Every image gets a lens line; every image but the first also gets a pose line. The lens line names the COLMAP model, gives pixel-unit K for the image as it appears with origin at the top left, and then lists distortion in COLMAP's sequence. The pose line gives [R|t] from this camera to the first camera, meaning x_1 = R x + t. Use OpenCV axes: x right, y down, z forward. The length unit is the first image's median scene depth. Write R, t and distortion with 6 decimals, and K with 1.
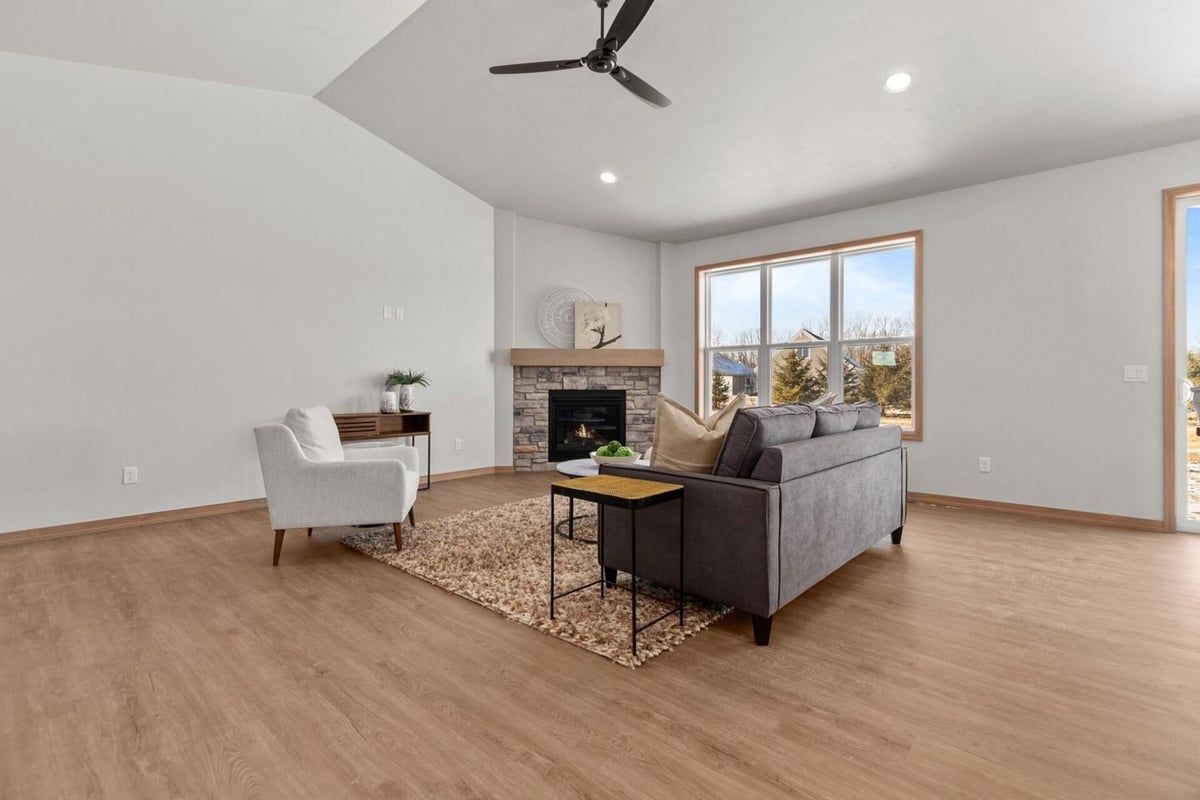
lens RADIAL K [[545.1, 0, 597.8], [0, 545.1, 385.2], [0, 0, 1]] dist [0.002784, 0.000486]
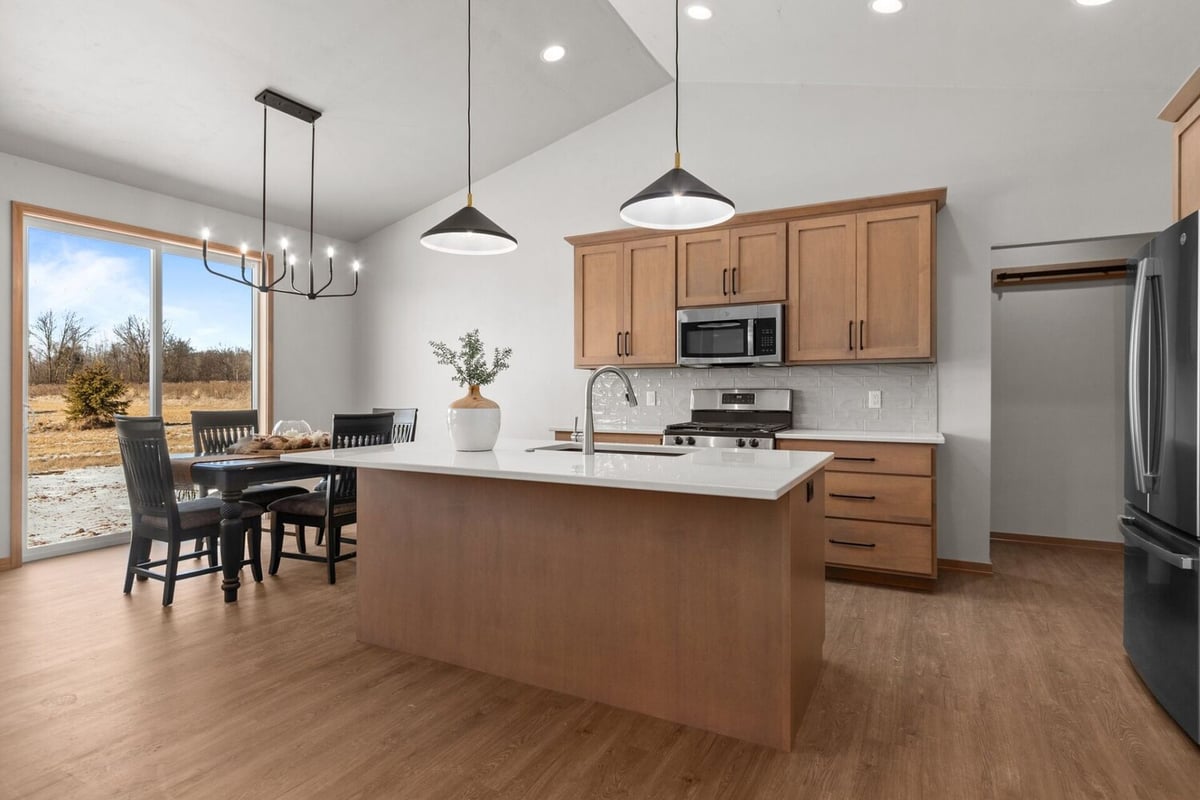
lens RADIAL K [[631.5, 0, 594.4], [0, 631.5, 393.1], [0, 0, 1]] dist [0.002181, -0.000223]
pose [[-0.234048, -0.003483, 0.972219, -0.148144], [-0.001306, 0.999994, 0.003268, -0.021000], [-0.972224, -0.000505, -0.234051, 0.170525]]
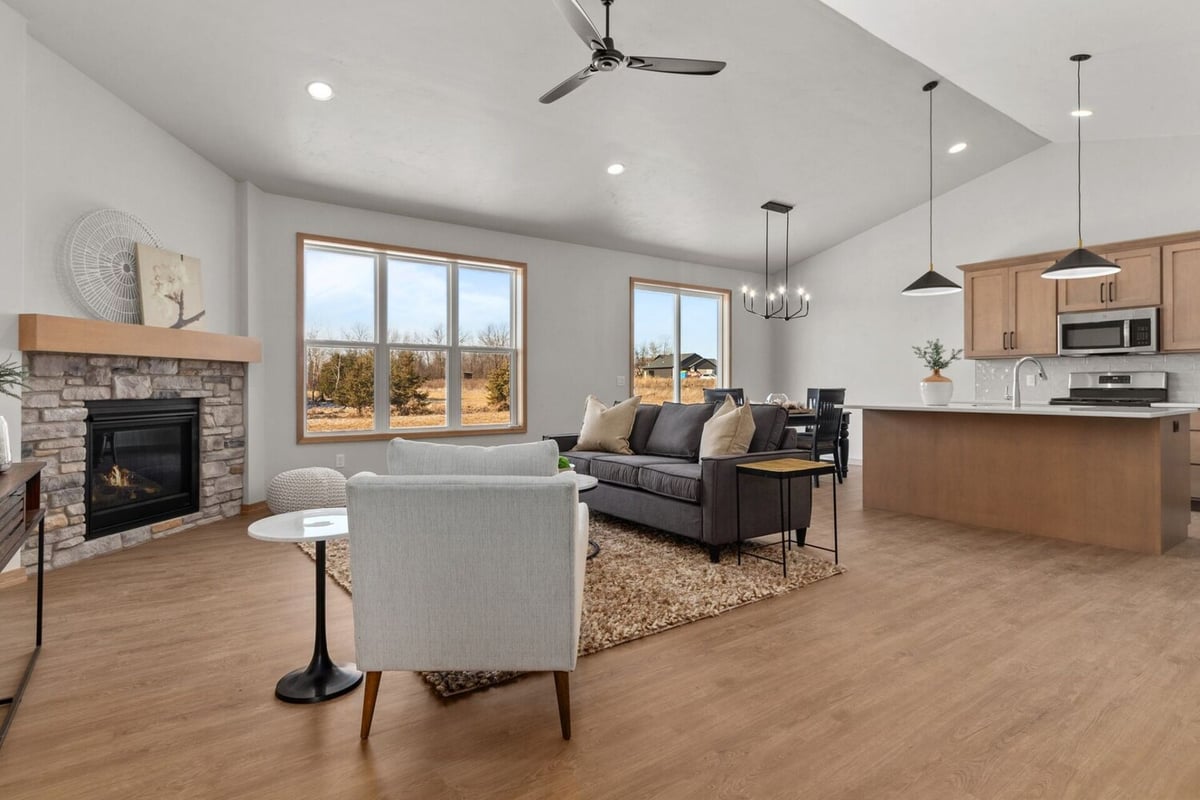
lens RADIAL K [[623.1, 0, 598.5], [0, 623.1, 382.5], [0, 0, 1]] dist [0.003972, -0.000077]
pose [[0.207691, 0.002366, 0.978192, -0.568549], [0.001283, 0.999996, -0.002692, -0.006570], [-0.978194, 0.001814, 0.207687, 0.407312]]
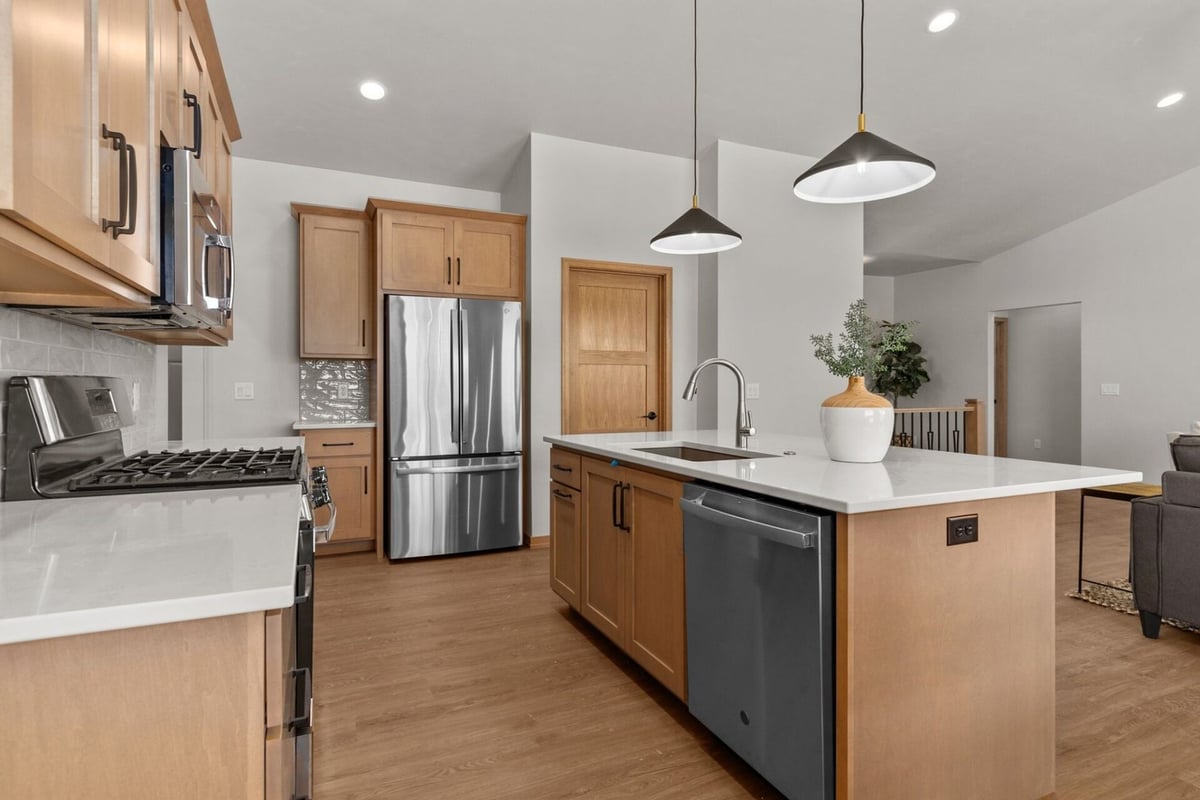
lens RADIAL K [[627.9, 0, 594.4], [0, 627.9, 390.7], [0, 0, 1]] dist [0.003485, -0.000217]
pose [[-0.414979, 0.005895, -0.909812, 0.678665], [-0.001288, 0.999974, 0.007067, -0.019637], [0.909830, 0.004105, -0.414961, 0.160840]]
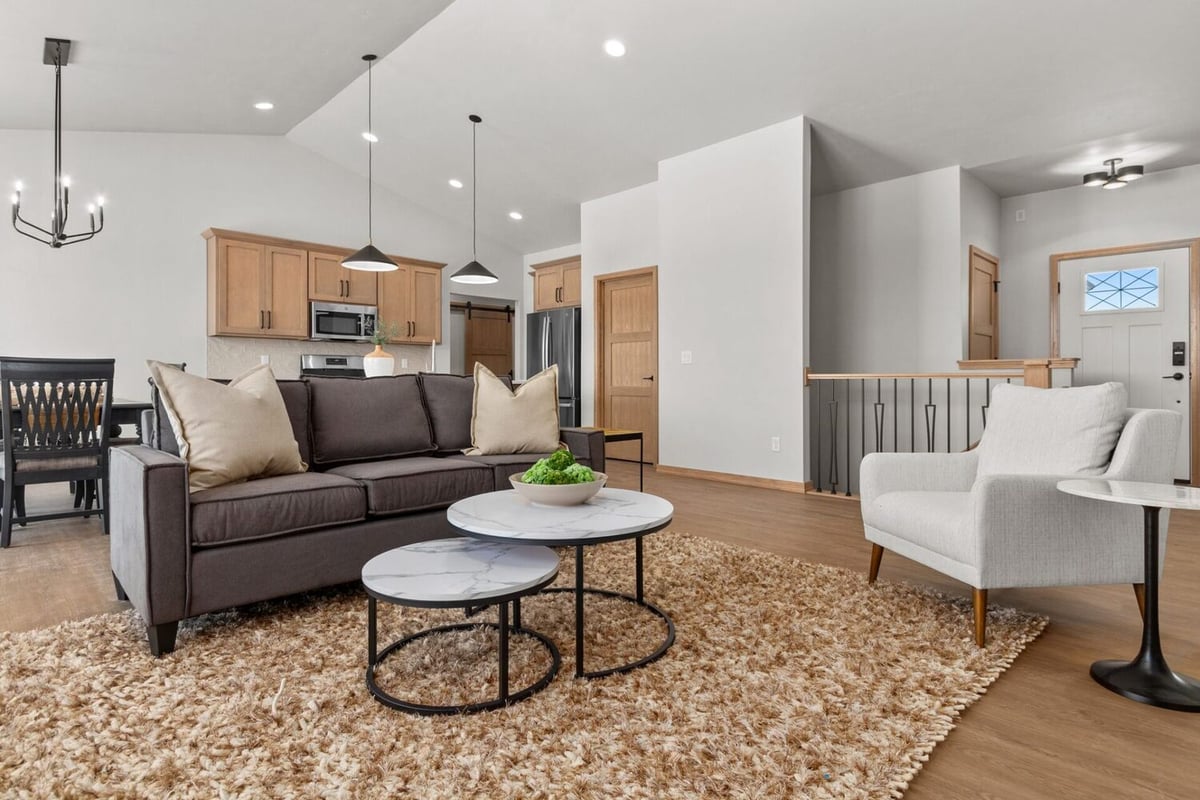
lens RADIAL K [[623.1, 0, 598.5], [0, 623.1, 382.5], [0, 0, 1]] dist [0.003972, -0.000077]
pose [[-0.998394, -0.001600, 0.056629, -0.022977], [-0.001332, 0.999988, 0.004780, 0.019191], [-0.056636, 0.004697, -0.998384, 0.940133]]
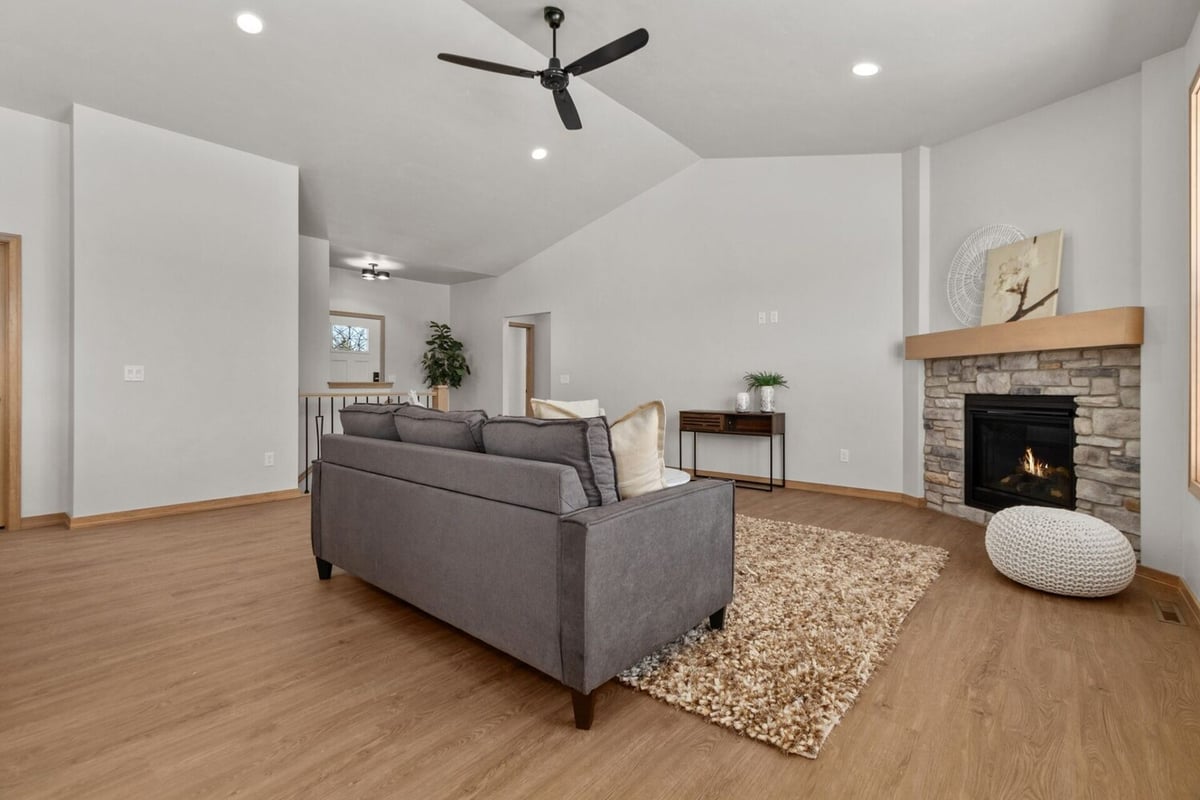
lens RADIAL K [[545.1, 0, 597.8], [0, 545.1, 385.2], [0, 0, 1]] dist [0.002784, 0.000486]
pose [[0.020484, -0.003655, -0.999783, 0.557302], [-0.002468, 0.999990, -0.003706, 0.001729], [0.999787, 0.002543, 0.020475, 0.553616]]
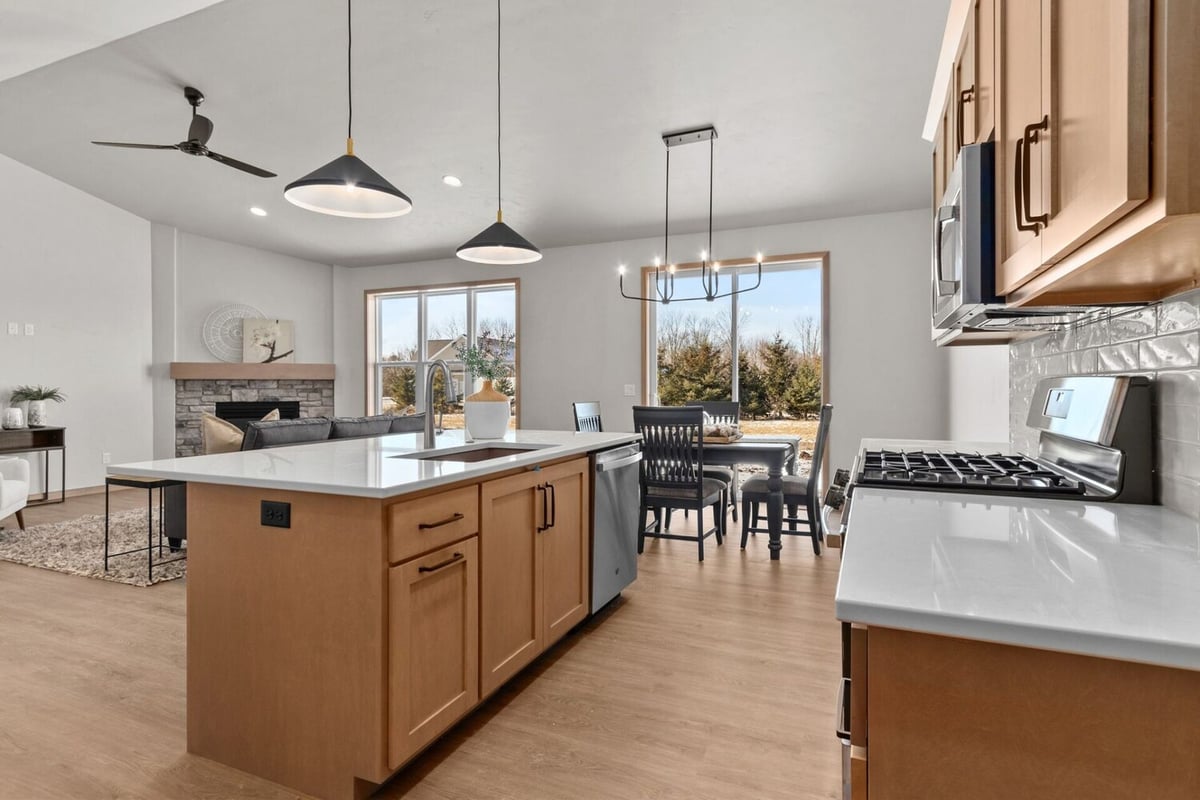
lens RADIAL K [[624.3, 0, 605.6], [0, 624.3, 388.3], [0, 0, 1]] dist [0.003130, -0.006607]
pose [[0.948384, -0.004884, 0.317086, 0.236615], [0.003735, 0.999984, 0.004232, -0.020346], [-0.317102, -0.002829, 0.948387, -0.358347]]
